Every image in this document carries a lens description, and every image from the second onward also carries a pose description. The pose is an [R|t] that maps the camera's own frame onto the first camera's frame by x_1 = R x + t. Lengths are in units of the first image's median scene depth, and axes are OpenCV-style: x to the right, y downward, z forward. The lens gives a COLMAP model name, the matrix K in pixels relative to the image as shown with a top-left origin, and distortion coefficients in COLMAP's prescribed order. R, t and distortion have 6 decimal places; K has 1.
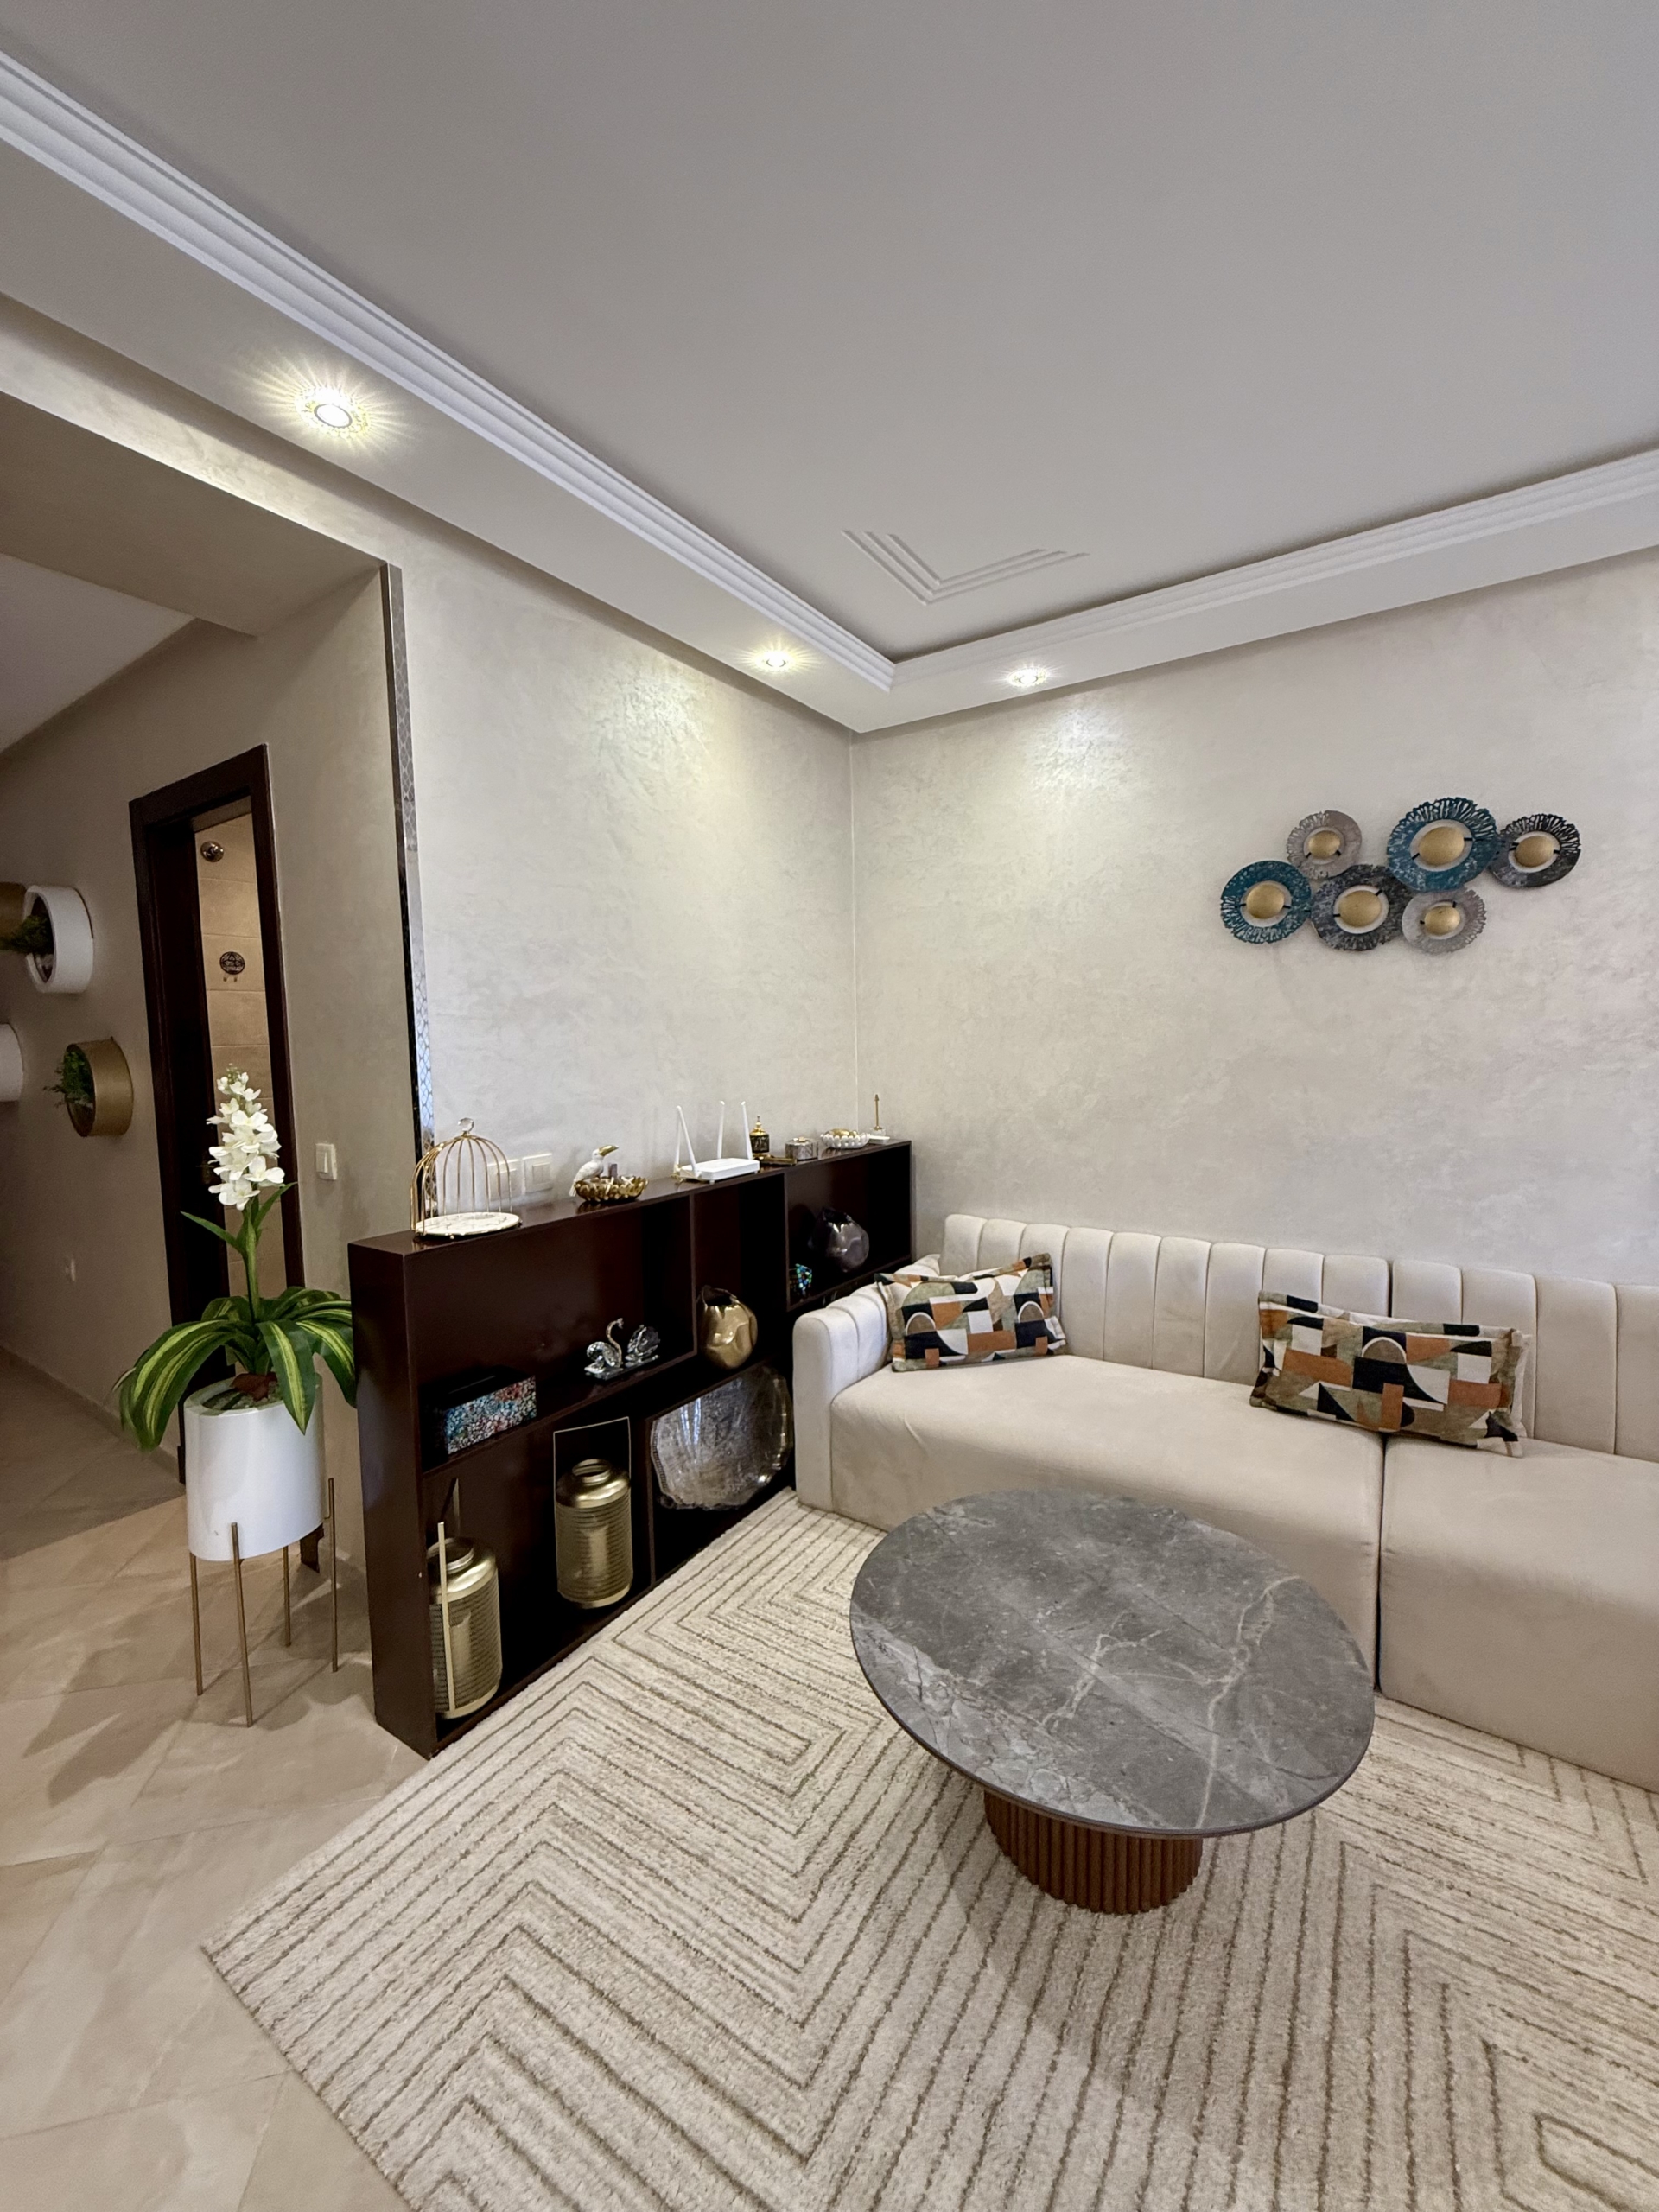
lens RADIAL K [[875.3, 0, 827.0], [0, 875.3, 1095.8], [0, 0, 1]] dist [-0.002588, 0.000924]
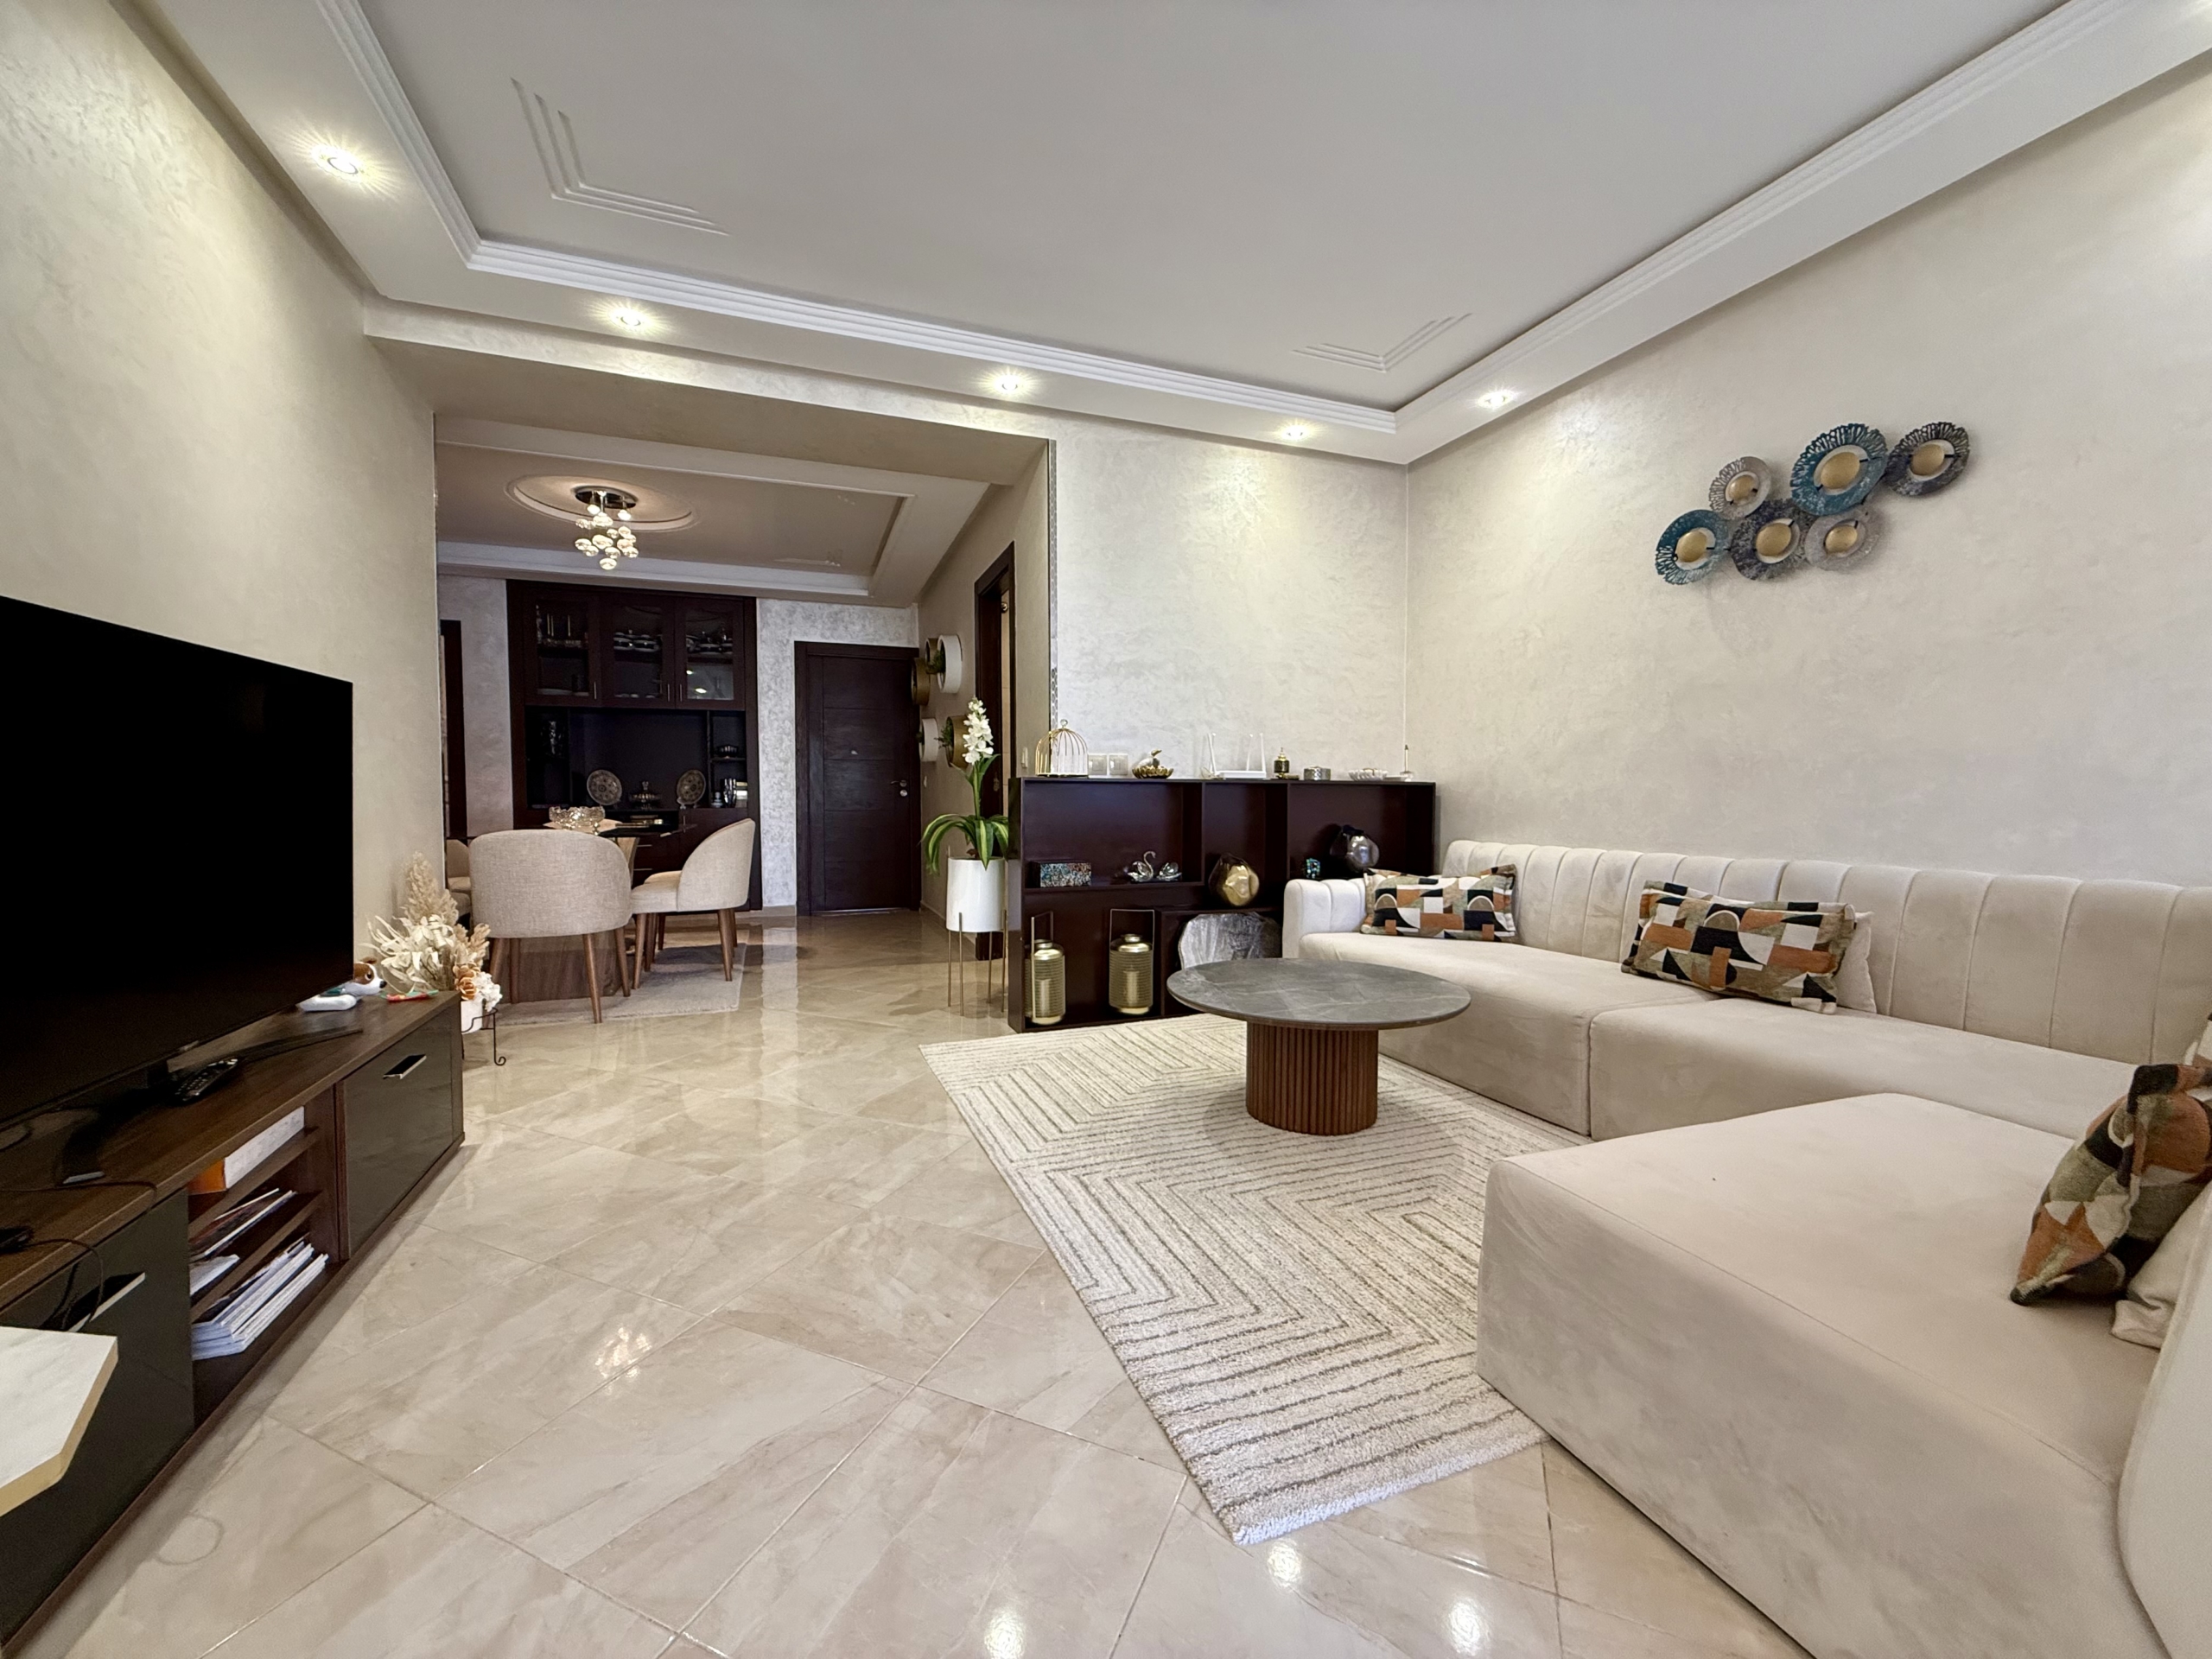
lens RADIAL K [[875.3, 0, 1095.5], [0, 875.3, 829.1], [0, 0, 1]] dist [-0.002588, 0.000924]
pose [[0.808800, 0.041872, -0.586591, 0.613682], [-0.059234, 0.998190, -0.010421, 0.222669], [0.585093, 0.043175, 0.809816, -0.394673]]
